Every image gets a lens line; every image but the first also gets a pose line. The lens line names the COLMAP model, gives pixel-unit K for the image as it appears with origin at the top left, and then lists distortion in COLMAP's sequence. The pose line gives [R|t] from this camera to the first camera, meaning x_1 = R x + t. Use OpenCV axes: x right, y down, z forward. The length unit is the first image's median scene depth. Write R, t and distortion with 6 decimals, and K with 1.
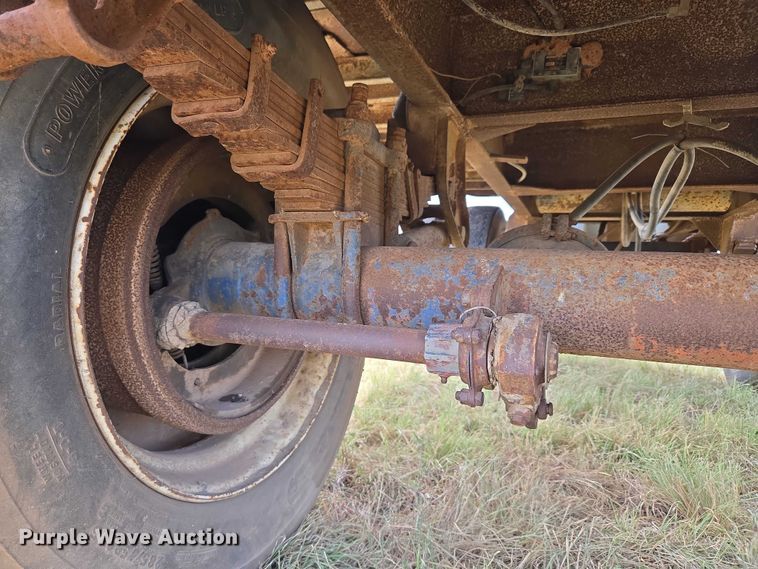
lens RADIAL K [[506.0, 0, 381.1], [0, 506.0, 286.5], [0, 0, 1]] dist [0.044759, -0.041557]
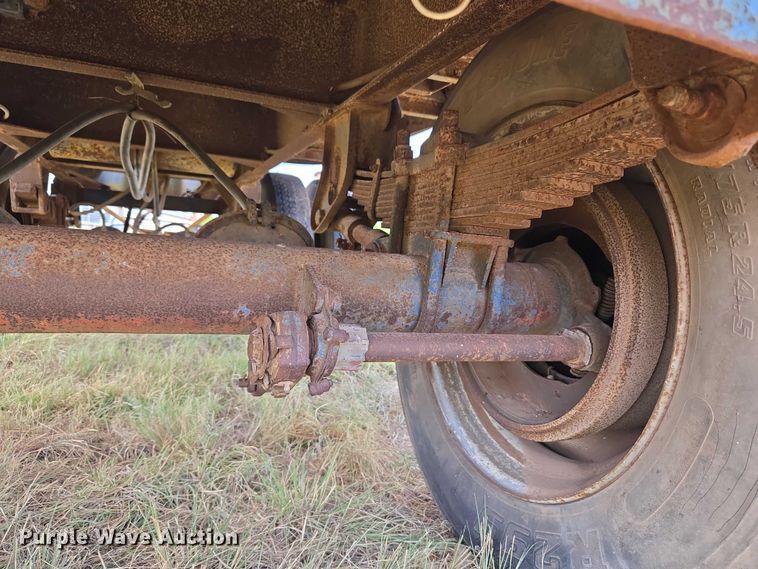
lens RADIAL K [[506.0, 0, 379.7], [0, 506.0, 284.5], [0, 0, 1]] dist [0.044759, -0.041557]
pose [[0.725046, -0.049736, 0.686902, 0.210898], [-0.020709, 0.995363, 0.093929, -0.037946], [-0.688389, -0.082328, 0.720655, -0.130992]]
